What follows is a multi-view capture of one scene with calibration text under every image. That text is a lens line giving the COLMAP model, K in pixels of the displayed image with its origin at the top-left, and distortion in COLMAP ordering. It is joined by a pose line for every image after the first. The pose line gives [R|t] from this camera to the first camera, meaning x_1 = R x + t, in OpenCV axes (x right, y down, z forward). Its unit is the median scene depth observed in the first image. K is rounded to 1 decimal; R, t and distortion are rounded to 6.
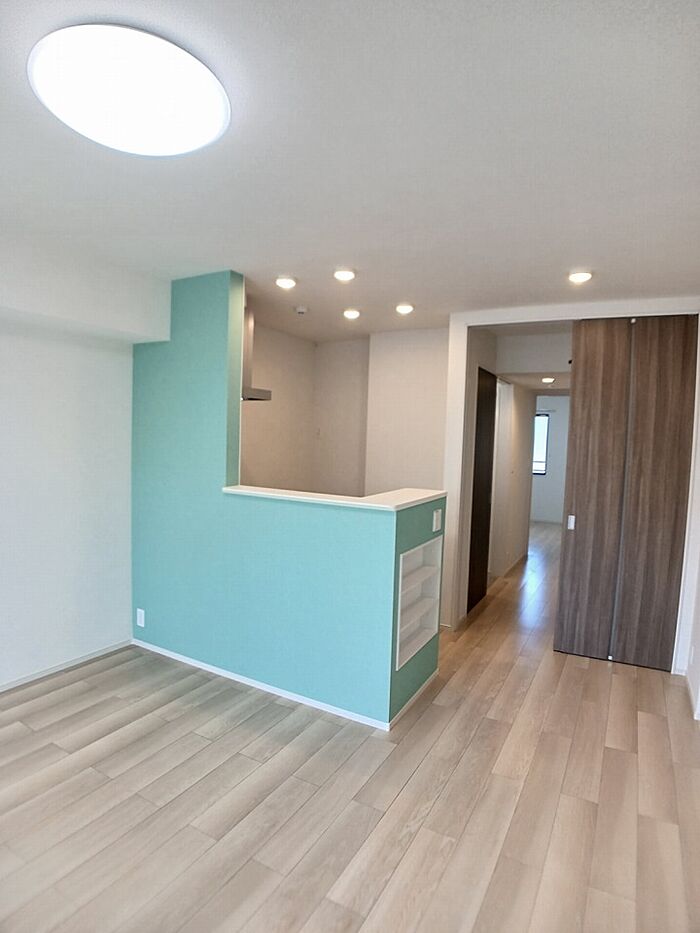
lens RADIAL K [[504.4, 0, 345.7], [0, 504.4, 466.3], [0, 0, 1]] dist [-0.062762, -0.018015]
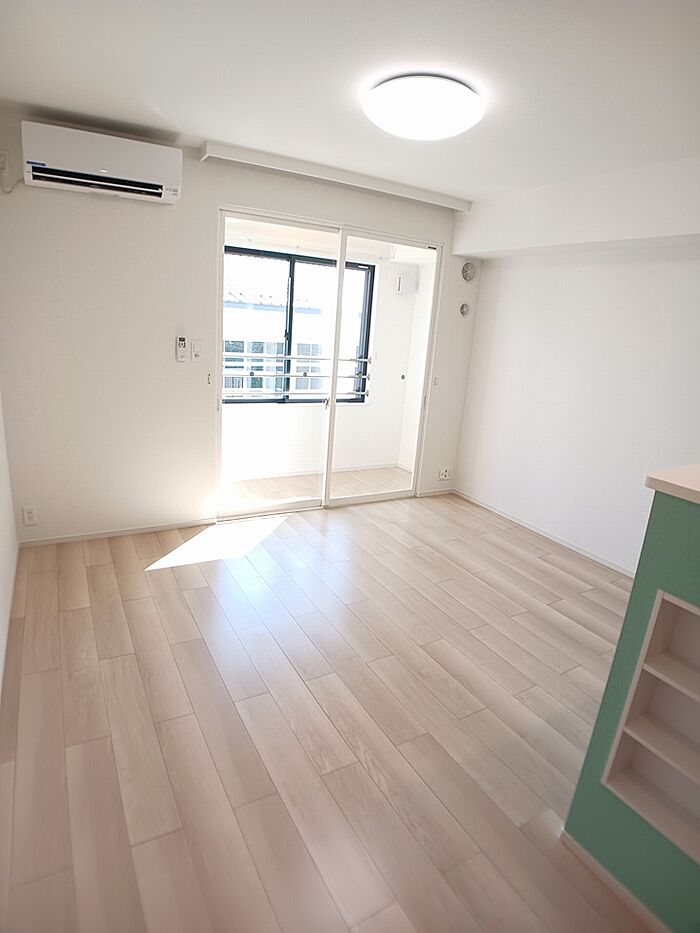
lens RADIAL K [[504.4, 0, 345.7], [0, 504.4, 466.3], [0, 0, 1]] dist [-0.062762, -0.018015]
pose [[-0.519298, 0.161036, -0.839284, 0.844441], [-0.131373, 0.955369, 0.264595, -0.015584], [0.844435, 0.247663, -0.474965, 1.272709]]
